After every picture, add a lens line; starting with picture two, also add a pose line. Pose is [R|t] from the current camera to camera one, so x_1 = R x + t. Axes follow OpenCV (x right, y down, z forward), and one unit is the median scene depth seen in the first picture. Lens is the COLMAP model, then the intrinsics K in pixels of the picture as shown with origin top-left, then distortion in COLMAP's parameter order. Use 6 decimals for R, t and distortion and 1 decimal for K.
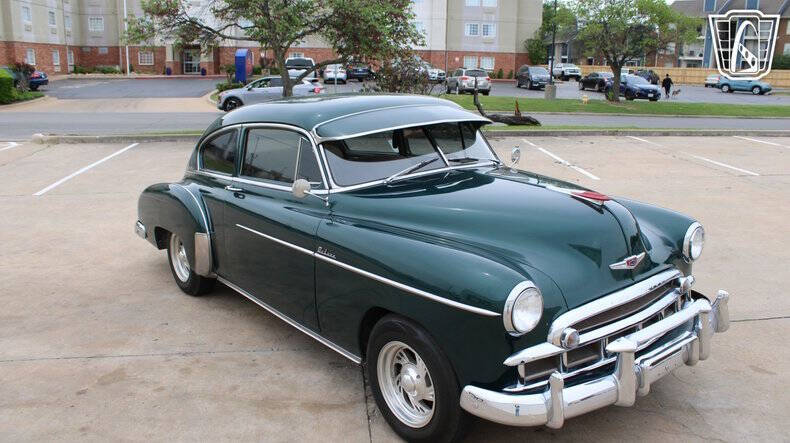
lens RADIAL K [[645.5, 0, 395.0], [0, 645.5, 221.5], [0, 0, 1]] dist [-0.164135, 0.134966]
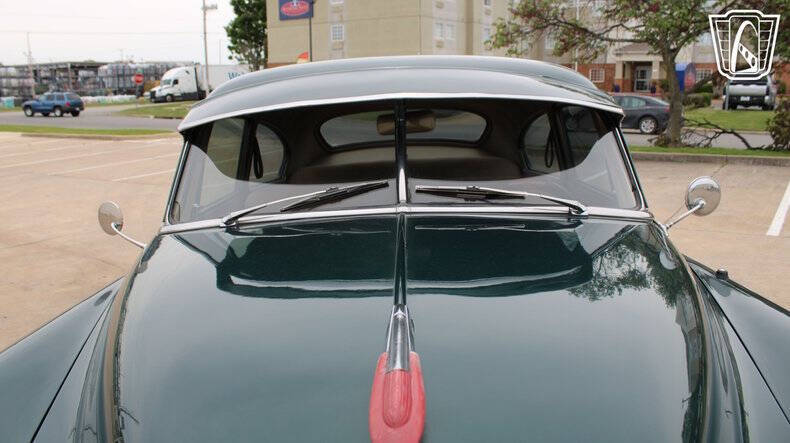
lens RADIAL K [[645.5, 0, 395.0], [0, 645.5, 221.5], [0, 0, 1]] dist [-0.164135, 0.134966]
pose [[0.745172, 0.105122, -0.658534, 0.095754], [-0.128010, 0.991682, 0.013451, -0.021305], [0.654471, 0.074275, 0.752430, 0.177473]]
